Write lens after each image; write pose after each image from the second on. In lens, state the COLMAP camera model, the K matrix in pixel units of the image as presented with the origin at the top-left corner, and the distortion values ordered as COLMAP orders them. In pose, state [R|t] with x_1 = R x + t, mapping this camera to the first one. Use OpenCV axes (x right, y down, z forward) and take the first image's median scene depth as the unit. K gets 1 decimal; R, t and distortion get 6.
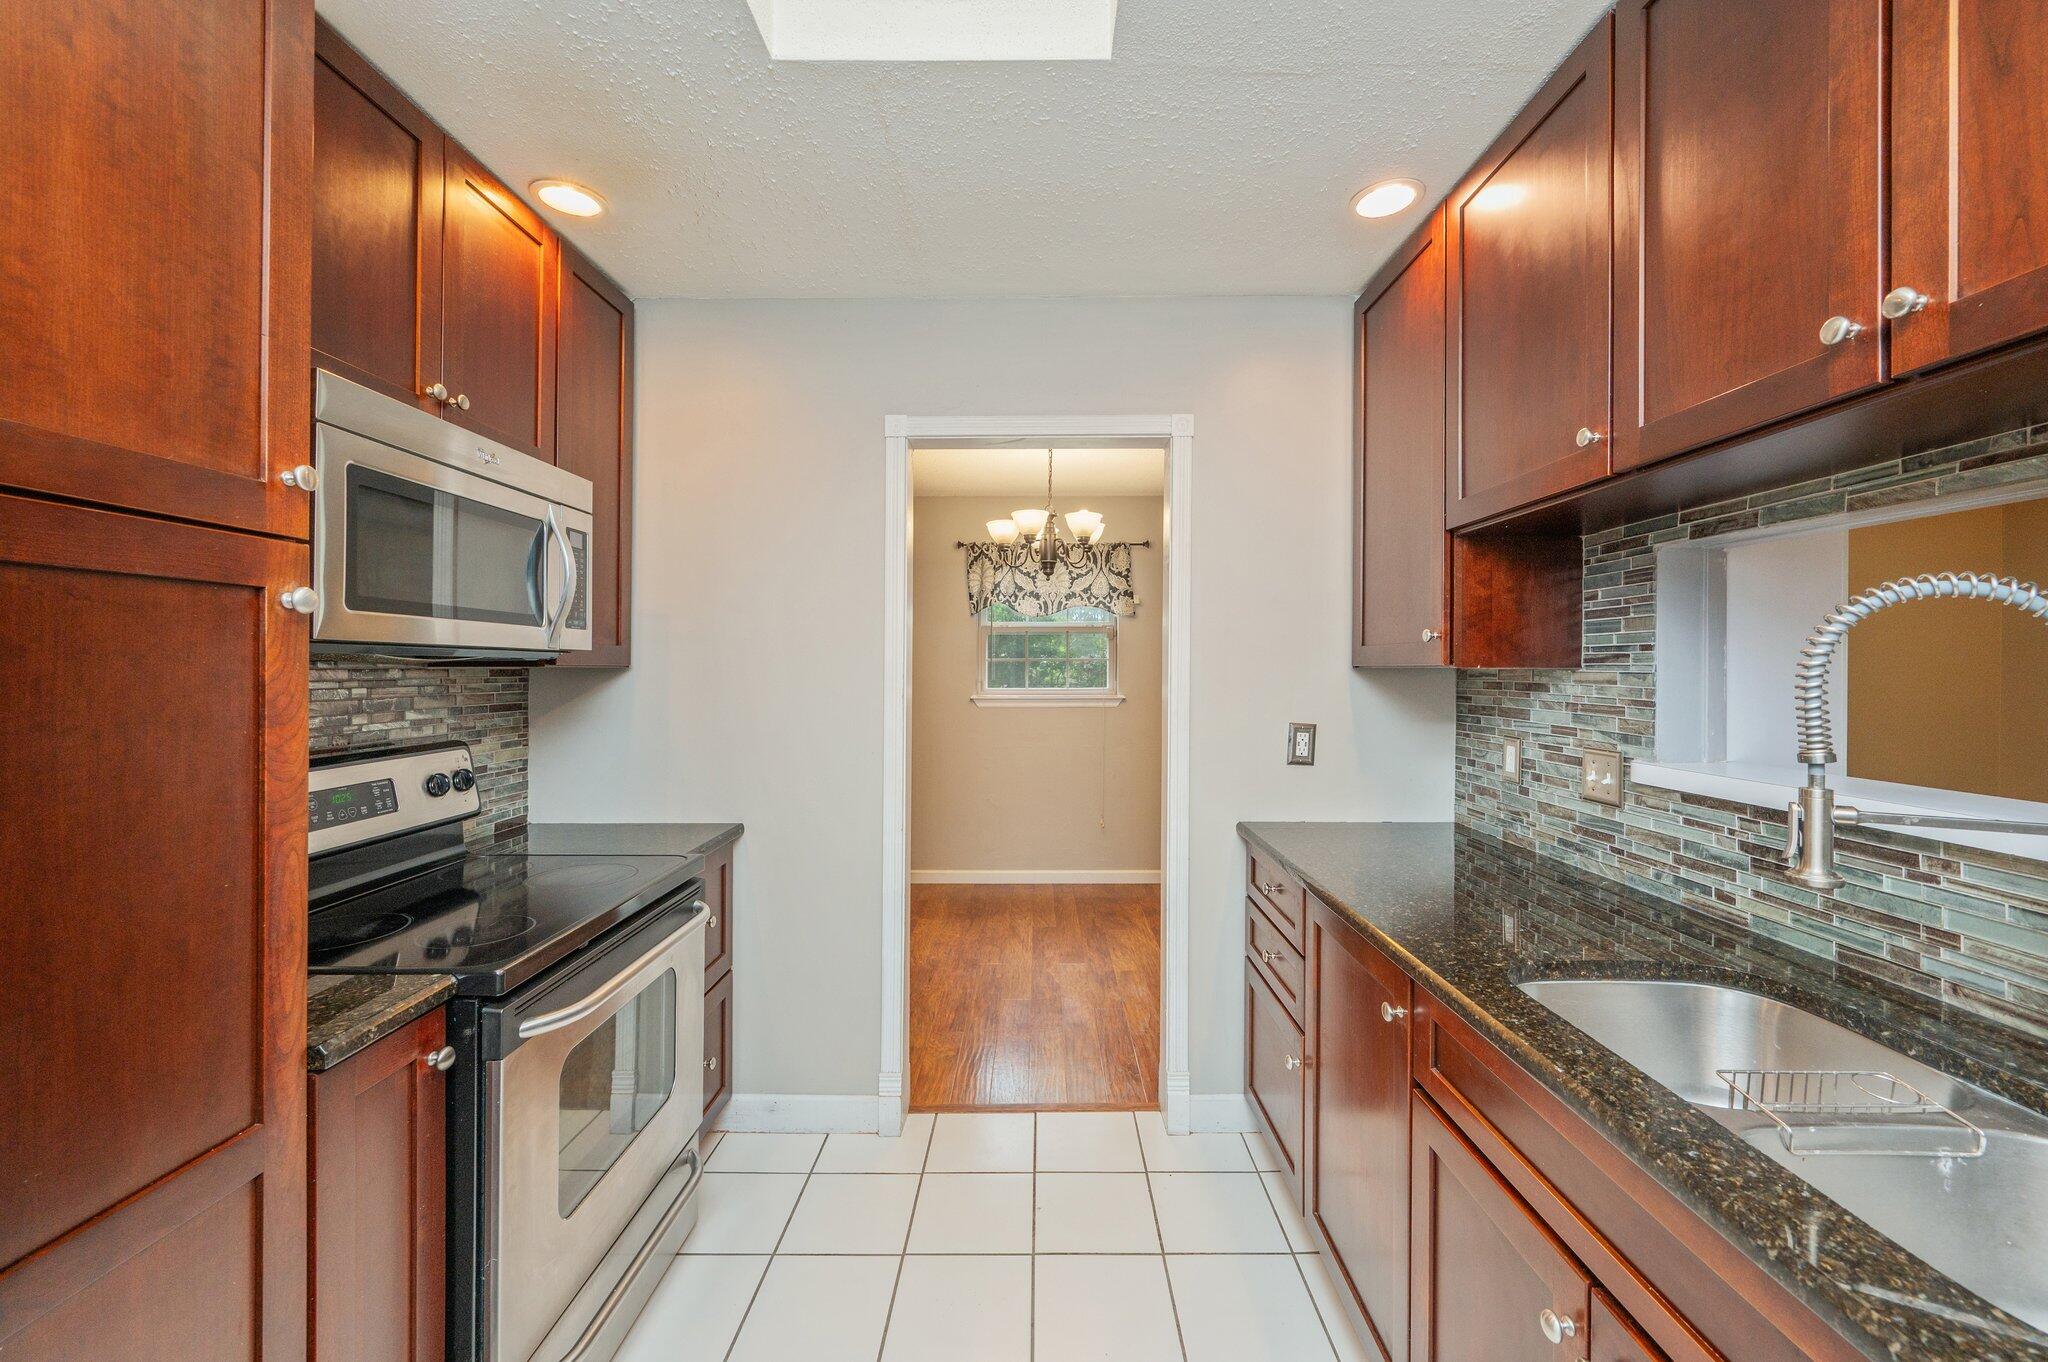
lens RADIAL K [[818.0, 0, 1032.1], [0, 818.0, 675.0], [0, 0, 1]] dist [0.000763, 0.001050]
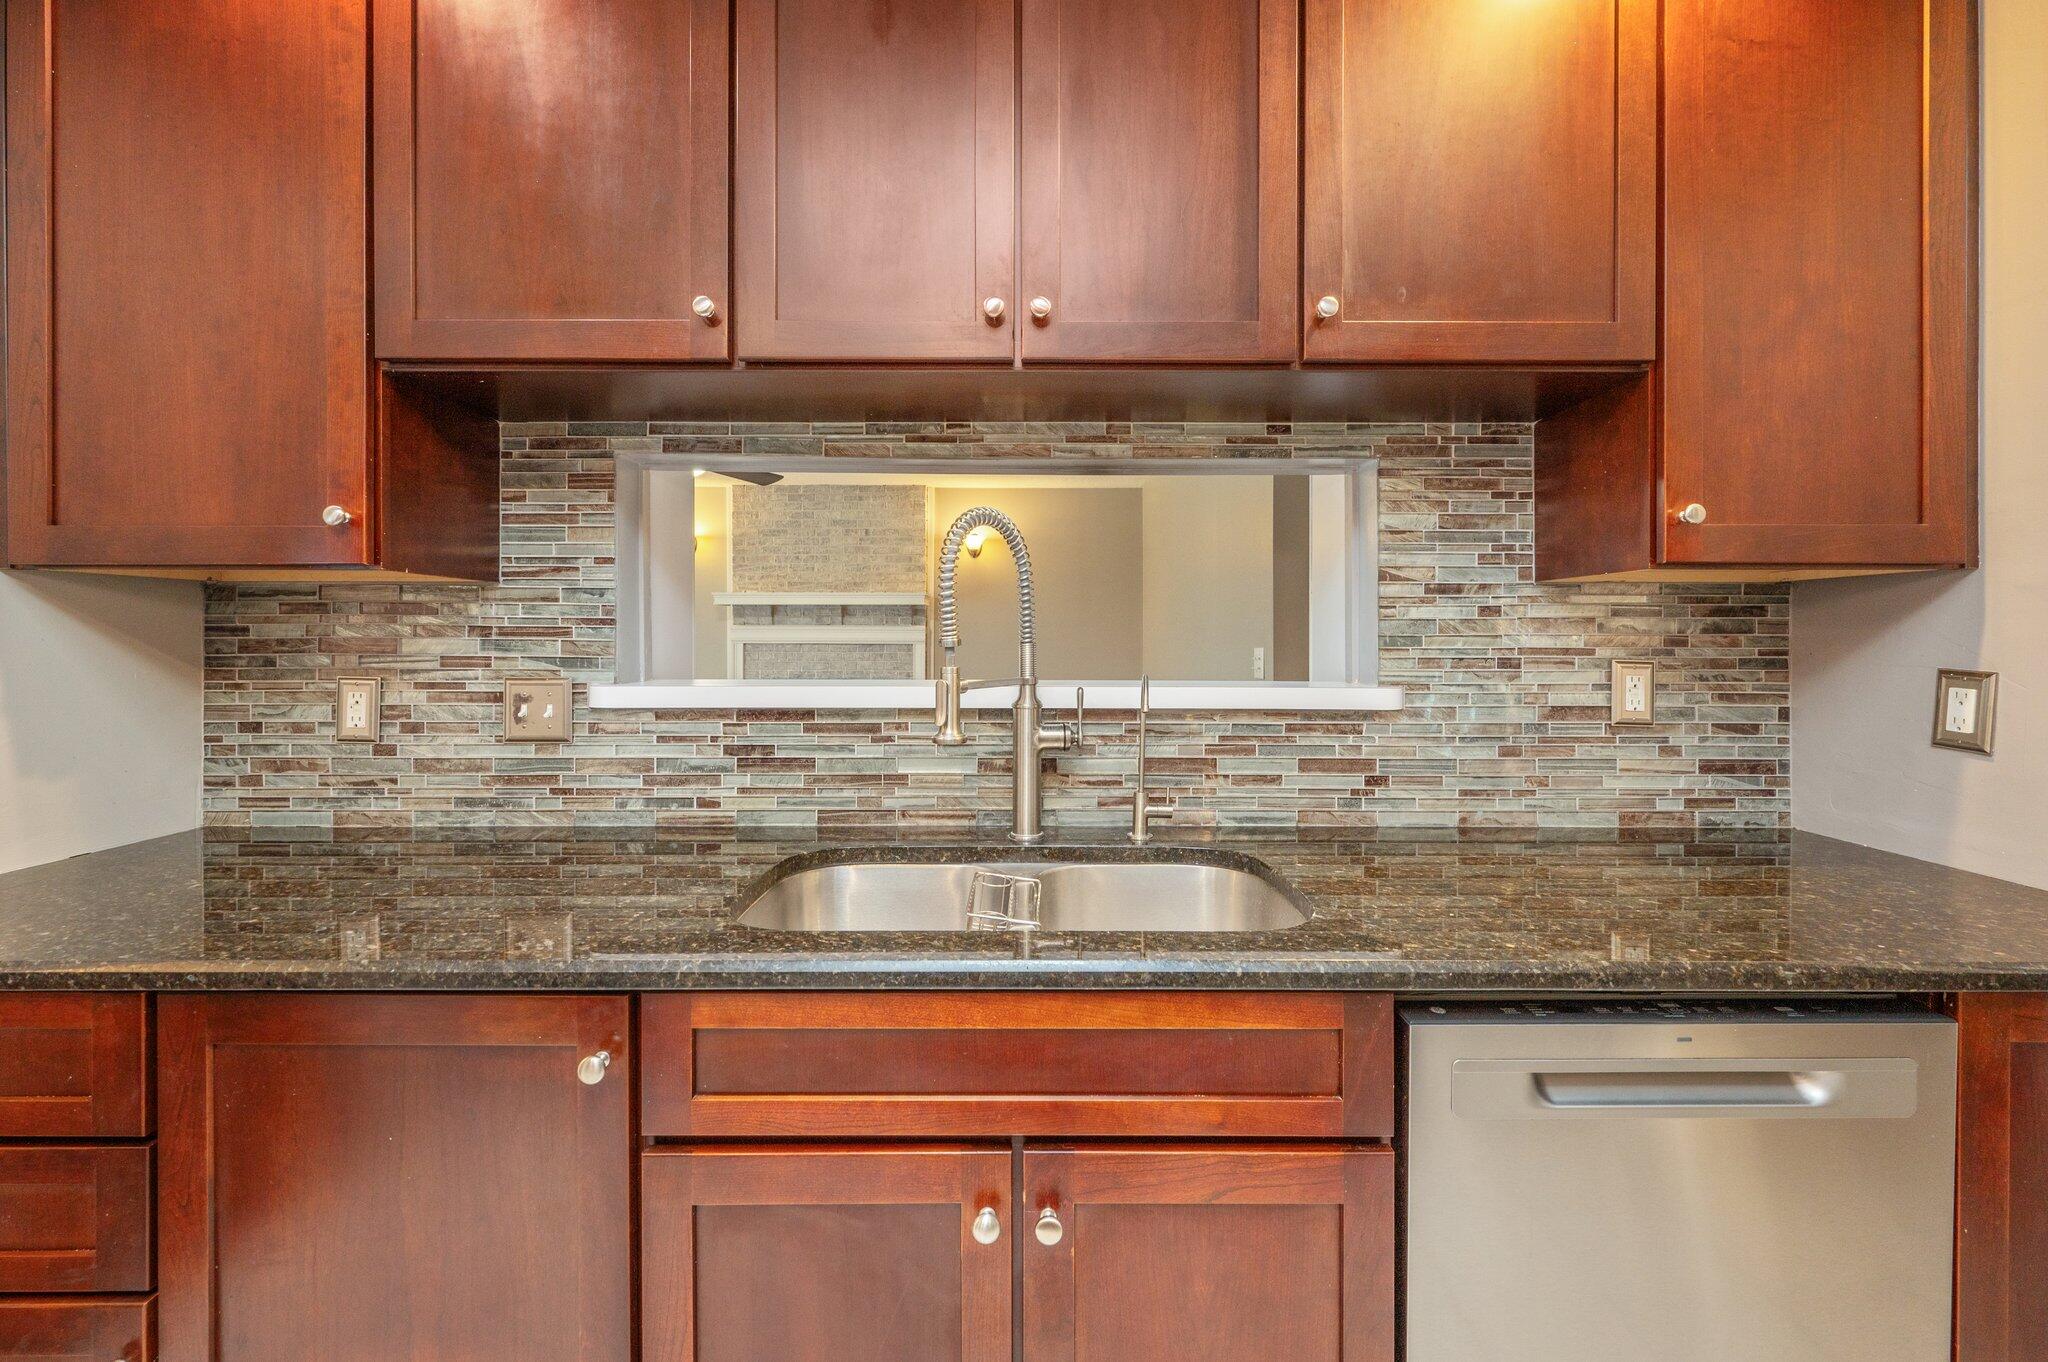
lens RADIAL K [[818.0, 0, 1022.6], [0, 818.0, 637.8], [0, 0, 1]] dist [0.000763, 0.001050]
pose [[-0.007012, -0.001537, 0.999974, -0.166144], [0.007607, 0.999970, 0.001590, 0.053113], [-0.999946, 0.007618, -0.007000, 0.514088]]
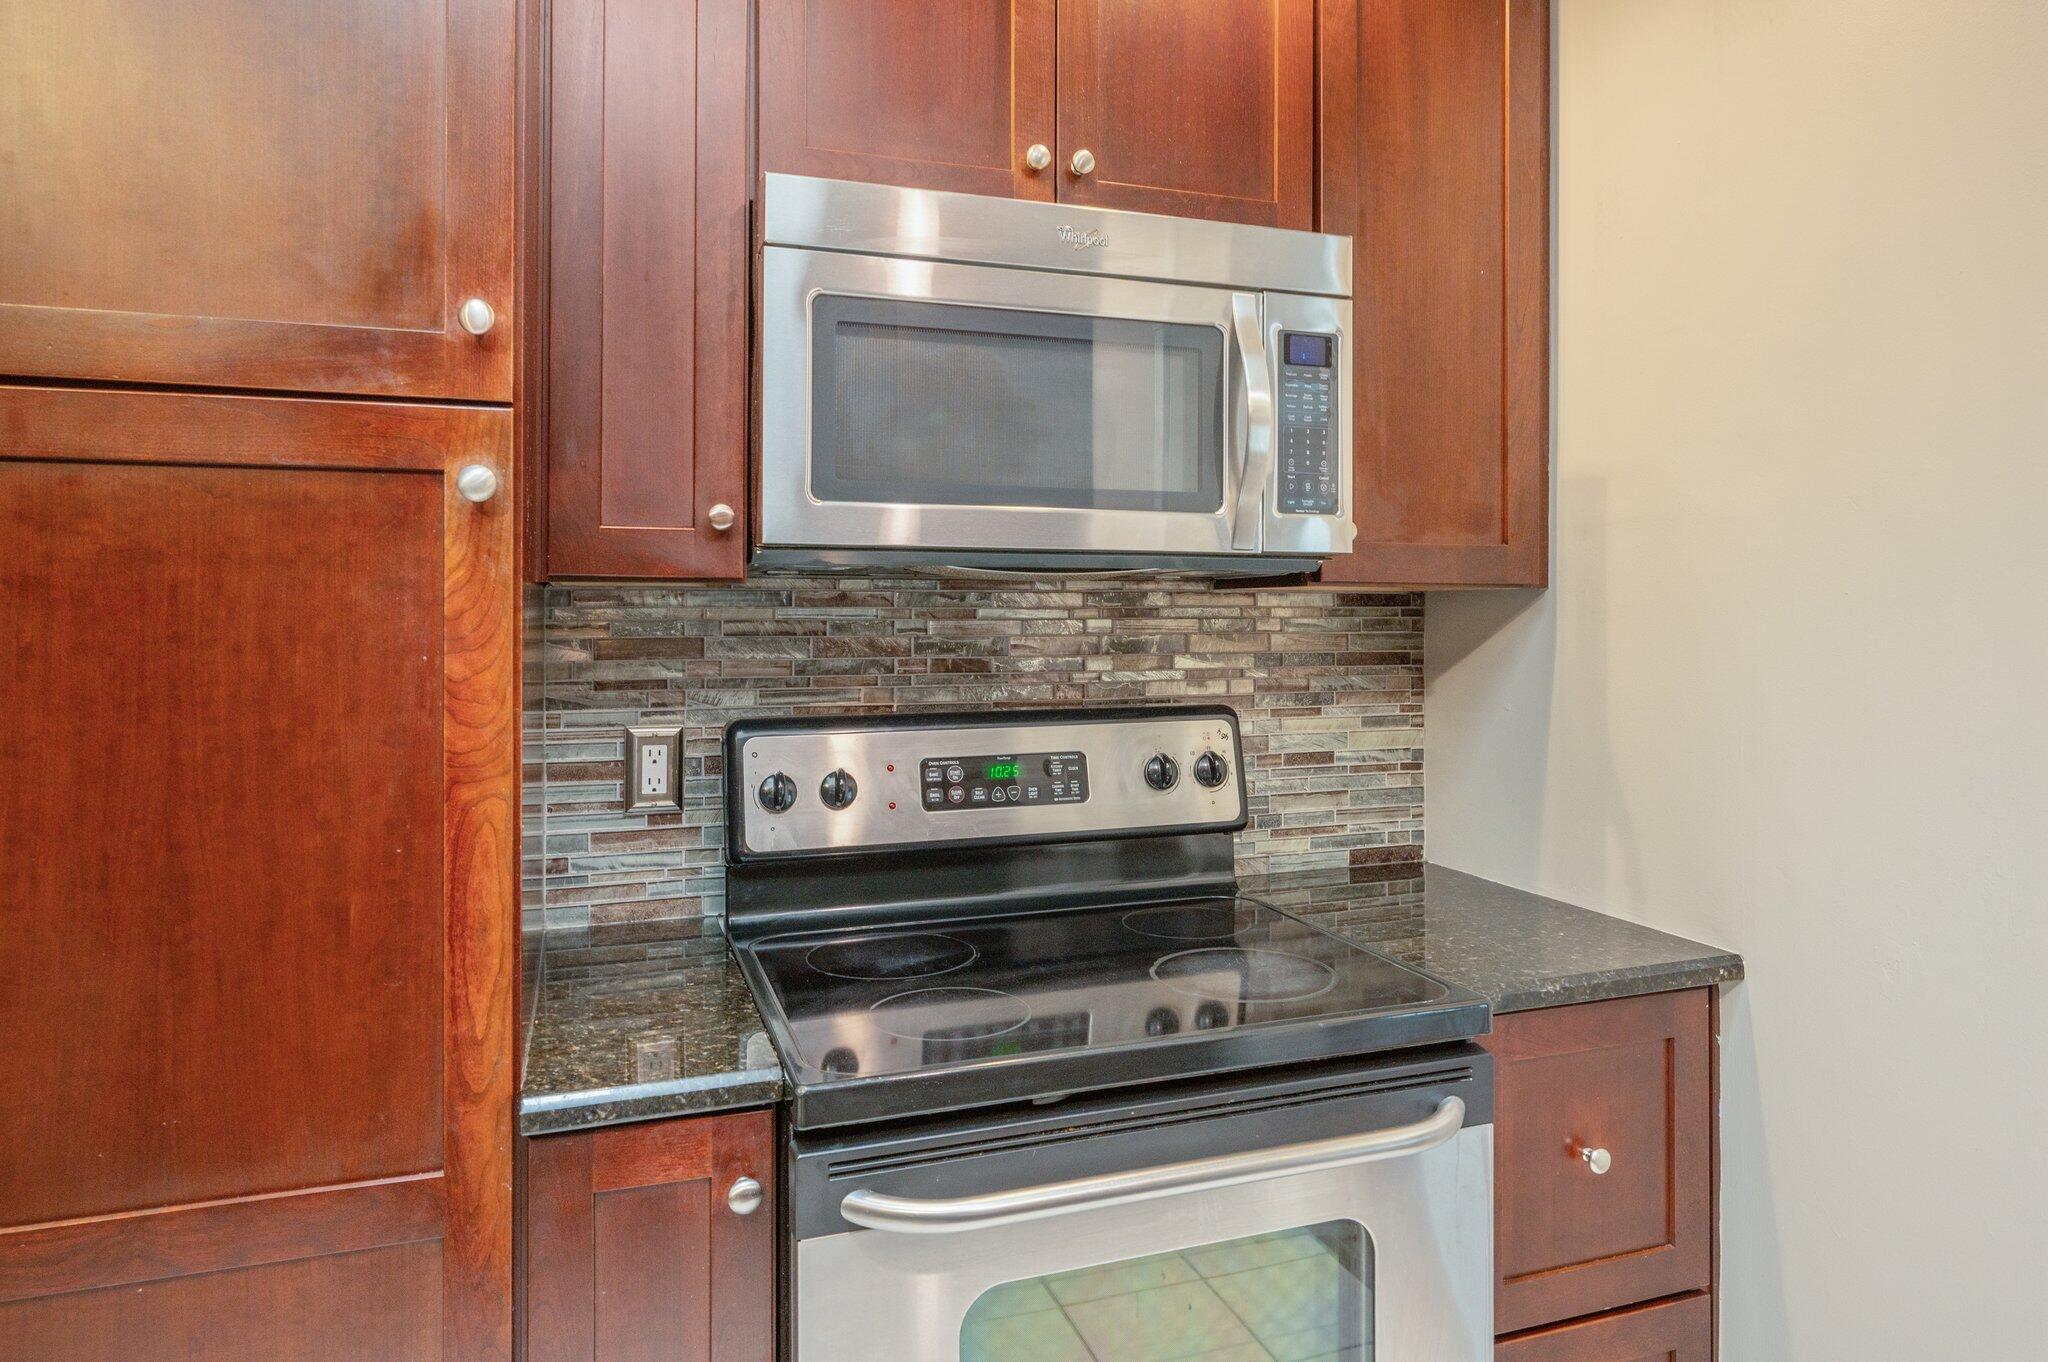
lens RADIAL K [[1286.1, 0, 1022.0], [0, 1286.1, 593.6], [0, 0, 1]] dist [-0.000434, -0.001842]
pose [[0.335443, -0.012353, -0.941980, 0.203331], [-0.007407, 0.999849, -0.015750, 0.012675], [0.942031, 0.012260, 0.335301, 0.598305]]
